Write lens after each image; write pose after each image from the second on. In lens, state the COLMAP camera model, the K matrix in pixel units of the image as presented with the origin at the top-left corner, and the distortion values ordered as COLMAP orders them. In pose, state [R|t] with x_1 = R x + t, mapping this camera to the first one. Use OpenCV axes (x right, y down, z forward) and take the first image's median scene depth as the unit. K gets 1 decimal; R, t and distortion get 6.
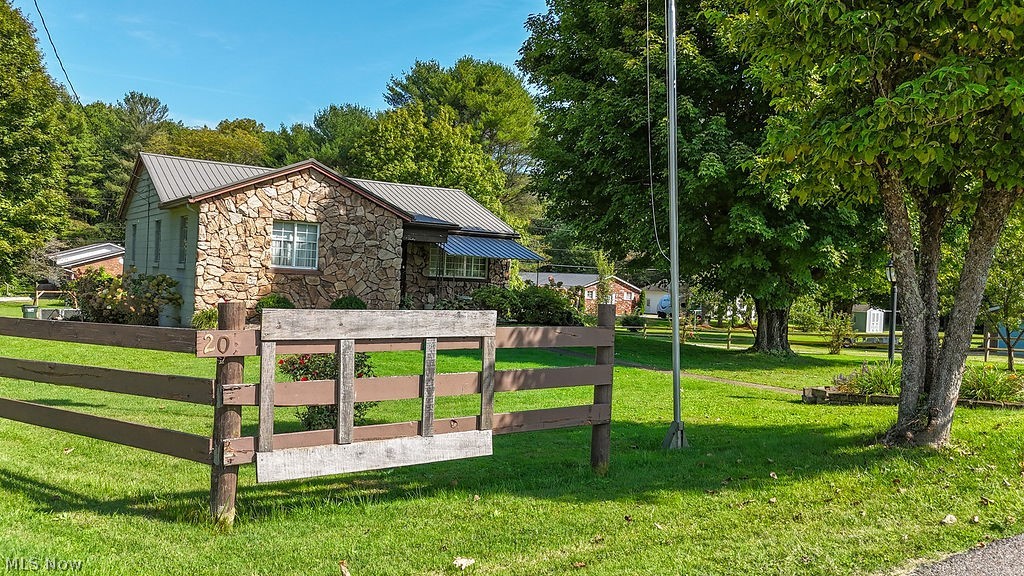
lens RADIAL K [[814.8, 0, 511.8], [0, 814.8, 283.6], [0, 0, 1]] dist [0.070242, -0.064701]
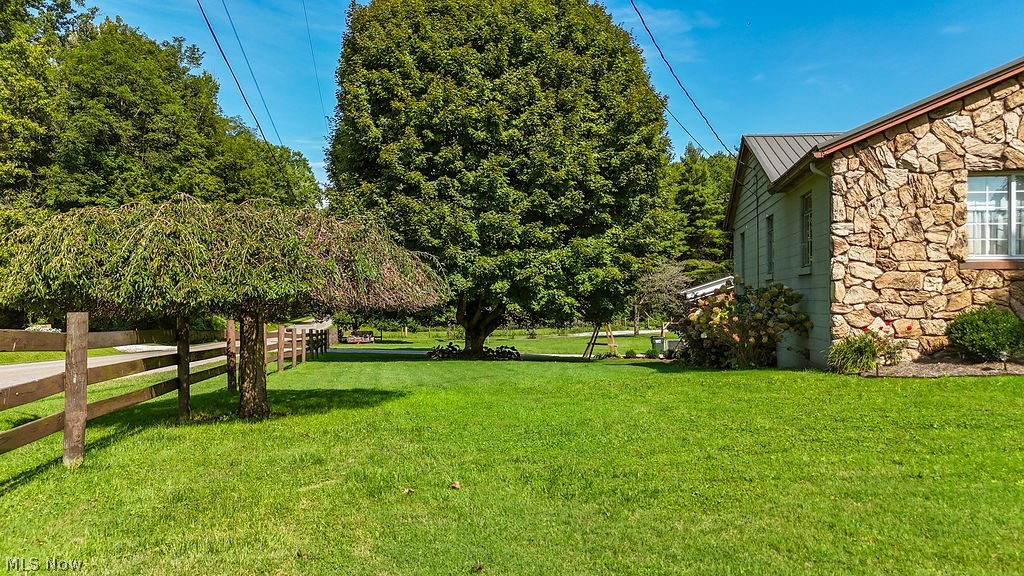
lens RADIAL K [[763.3, 0, 513.8], [0, 763.3, 285.4], [0, 0, 1]] dist [0.099870, -0.111903]
pose [[0.739519, -0.059533, -0.670498, -0.167435], [0.033052, 0.998091, -0.052166, 0.014600], [0.672324, 0.016416, 0.740075, 0.402987]]
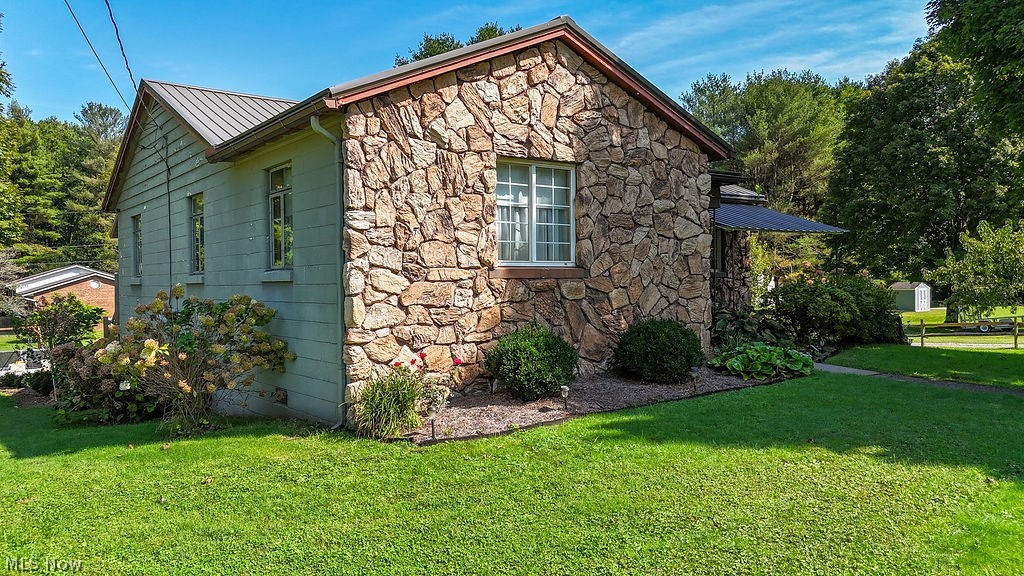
lens RADIAL K [[763.3, 0, 513.8], [0, 763.3, 285.4], [0, 0, 1]] dist [0.099870, -0.111903]
pose [[0.996189, -0.062712, 0.060615, -0.305324], [0.062546, 0.998031, 0.004641, -0.010486], [-0.060787, -0.000832, 0.998150, 0.582353]]
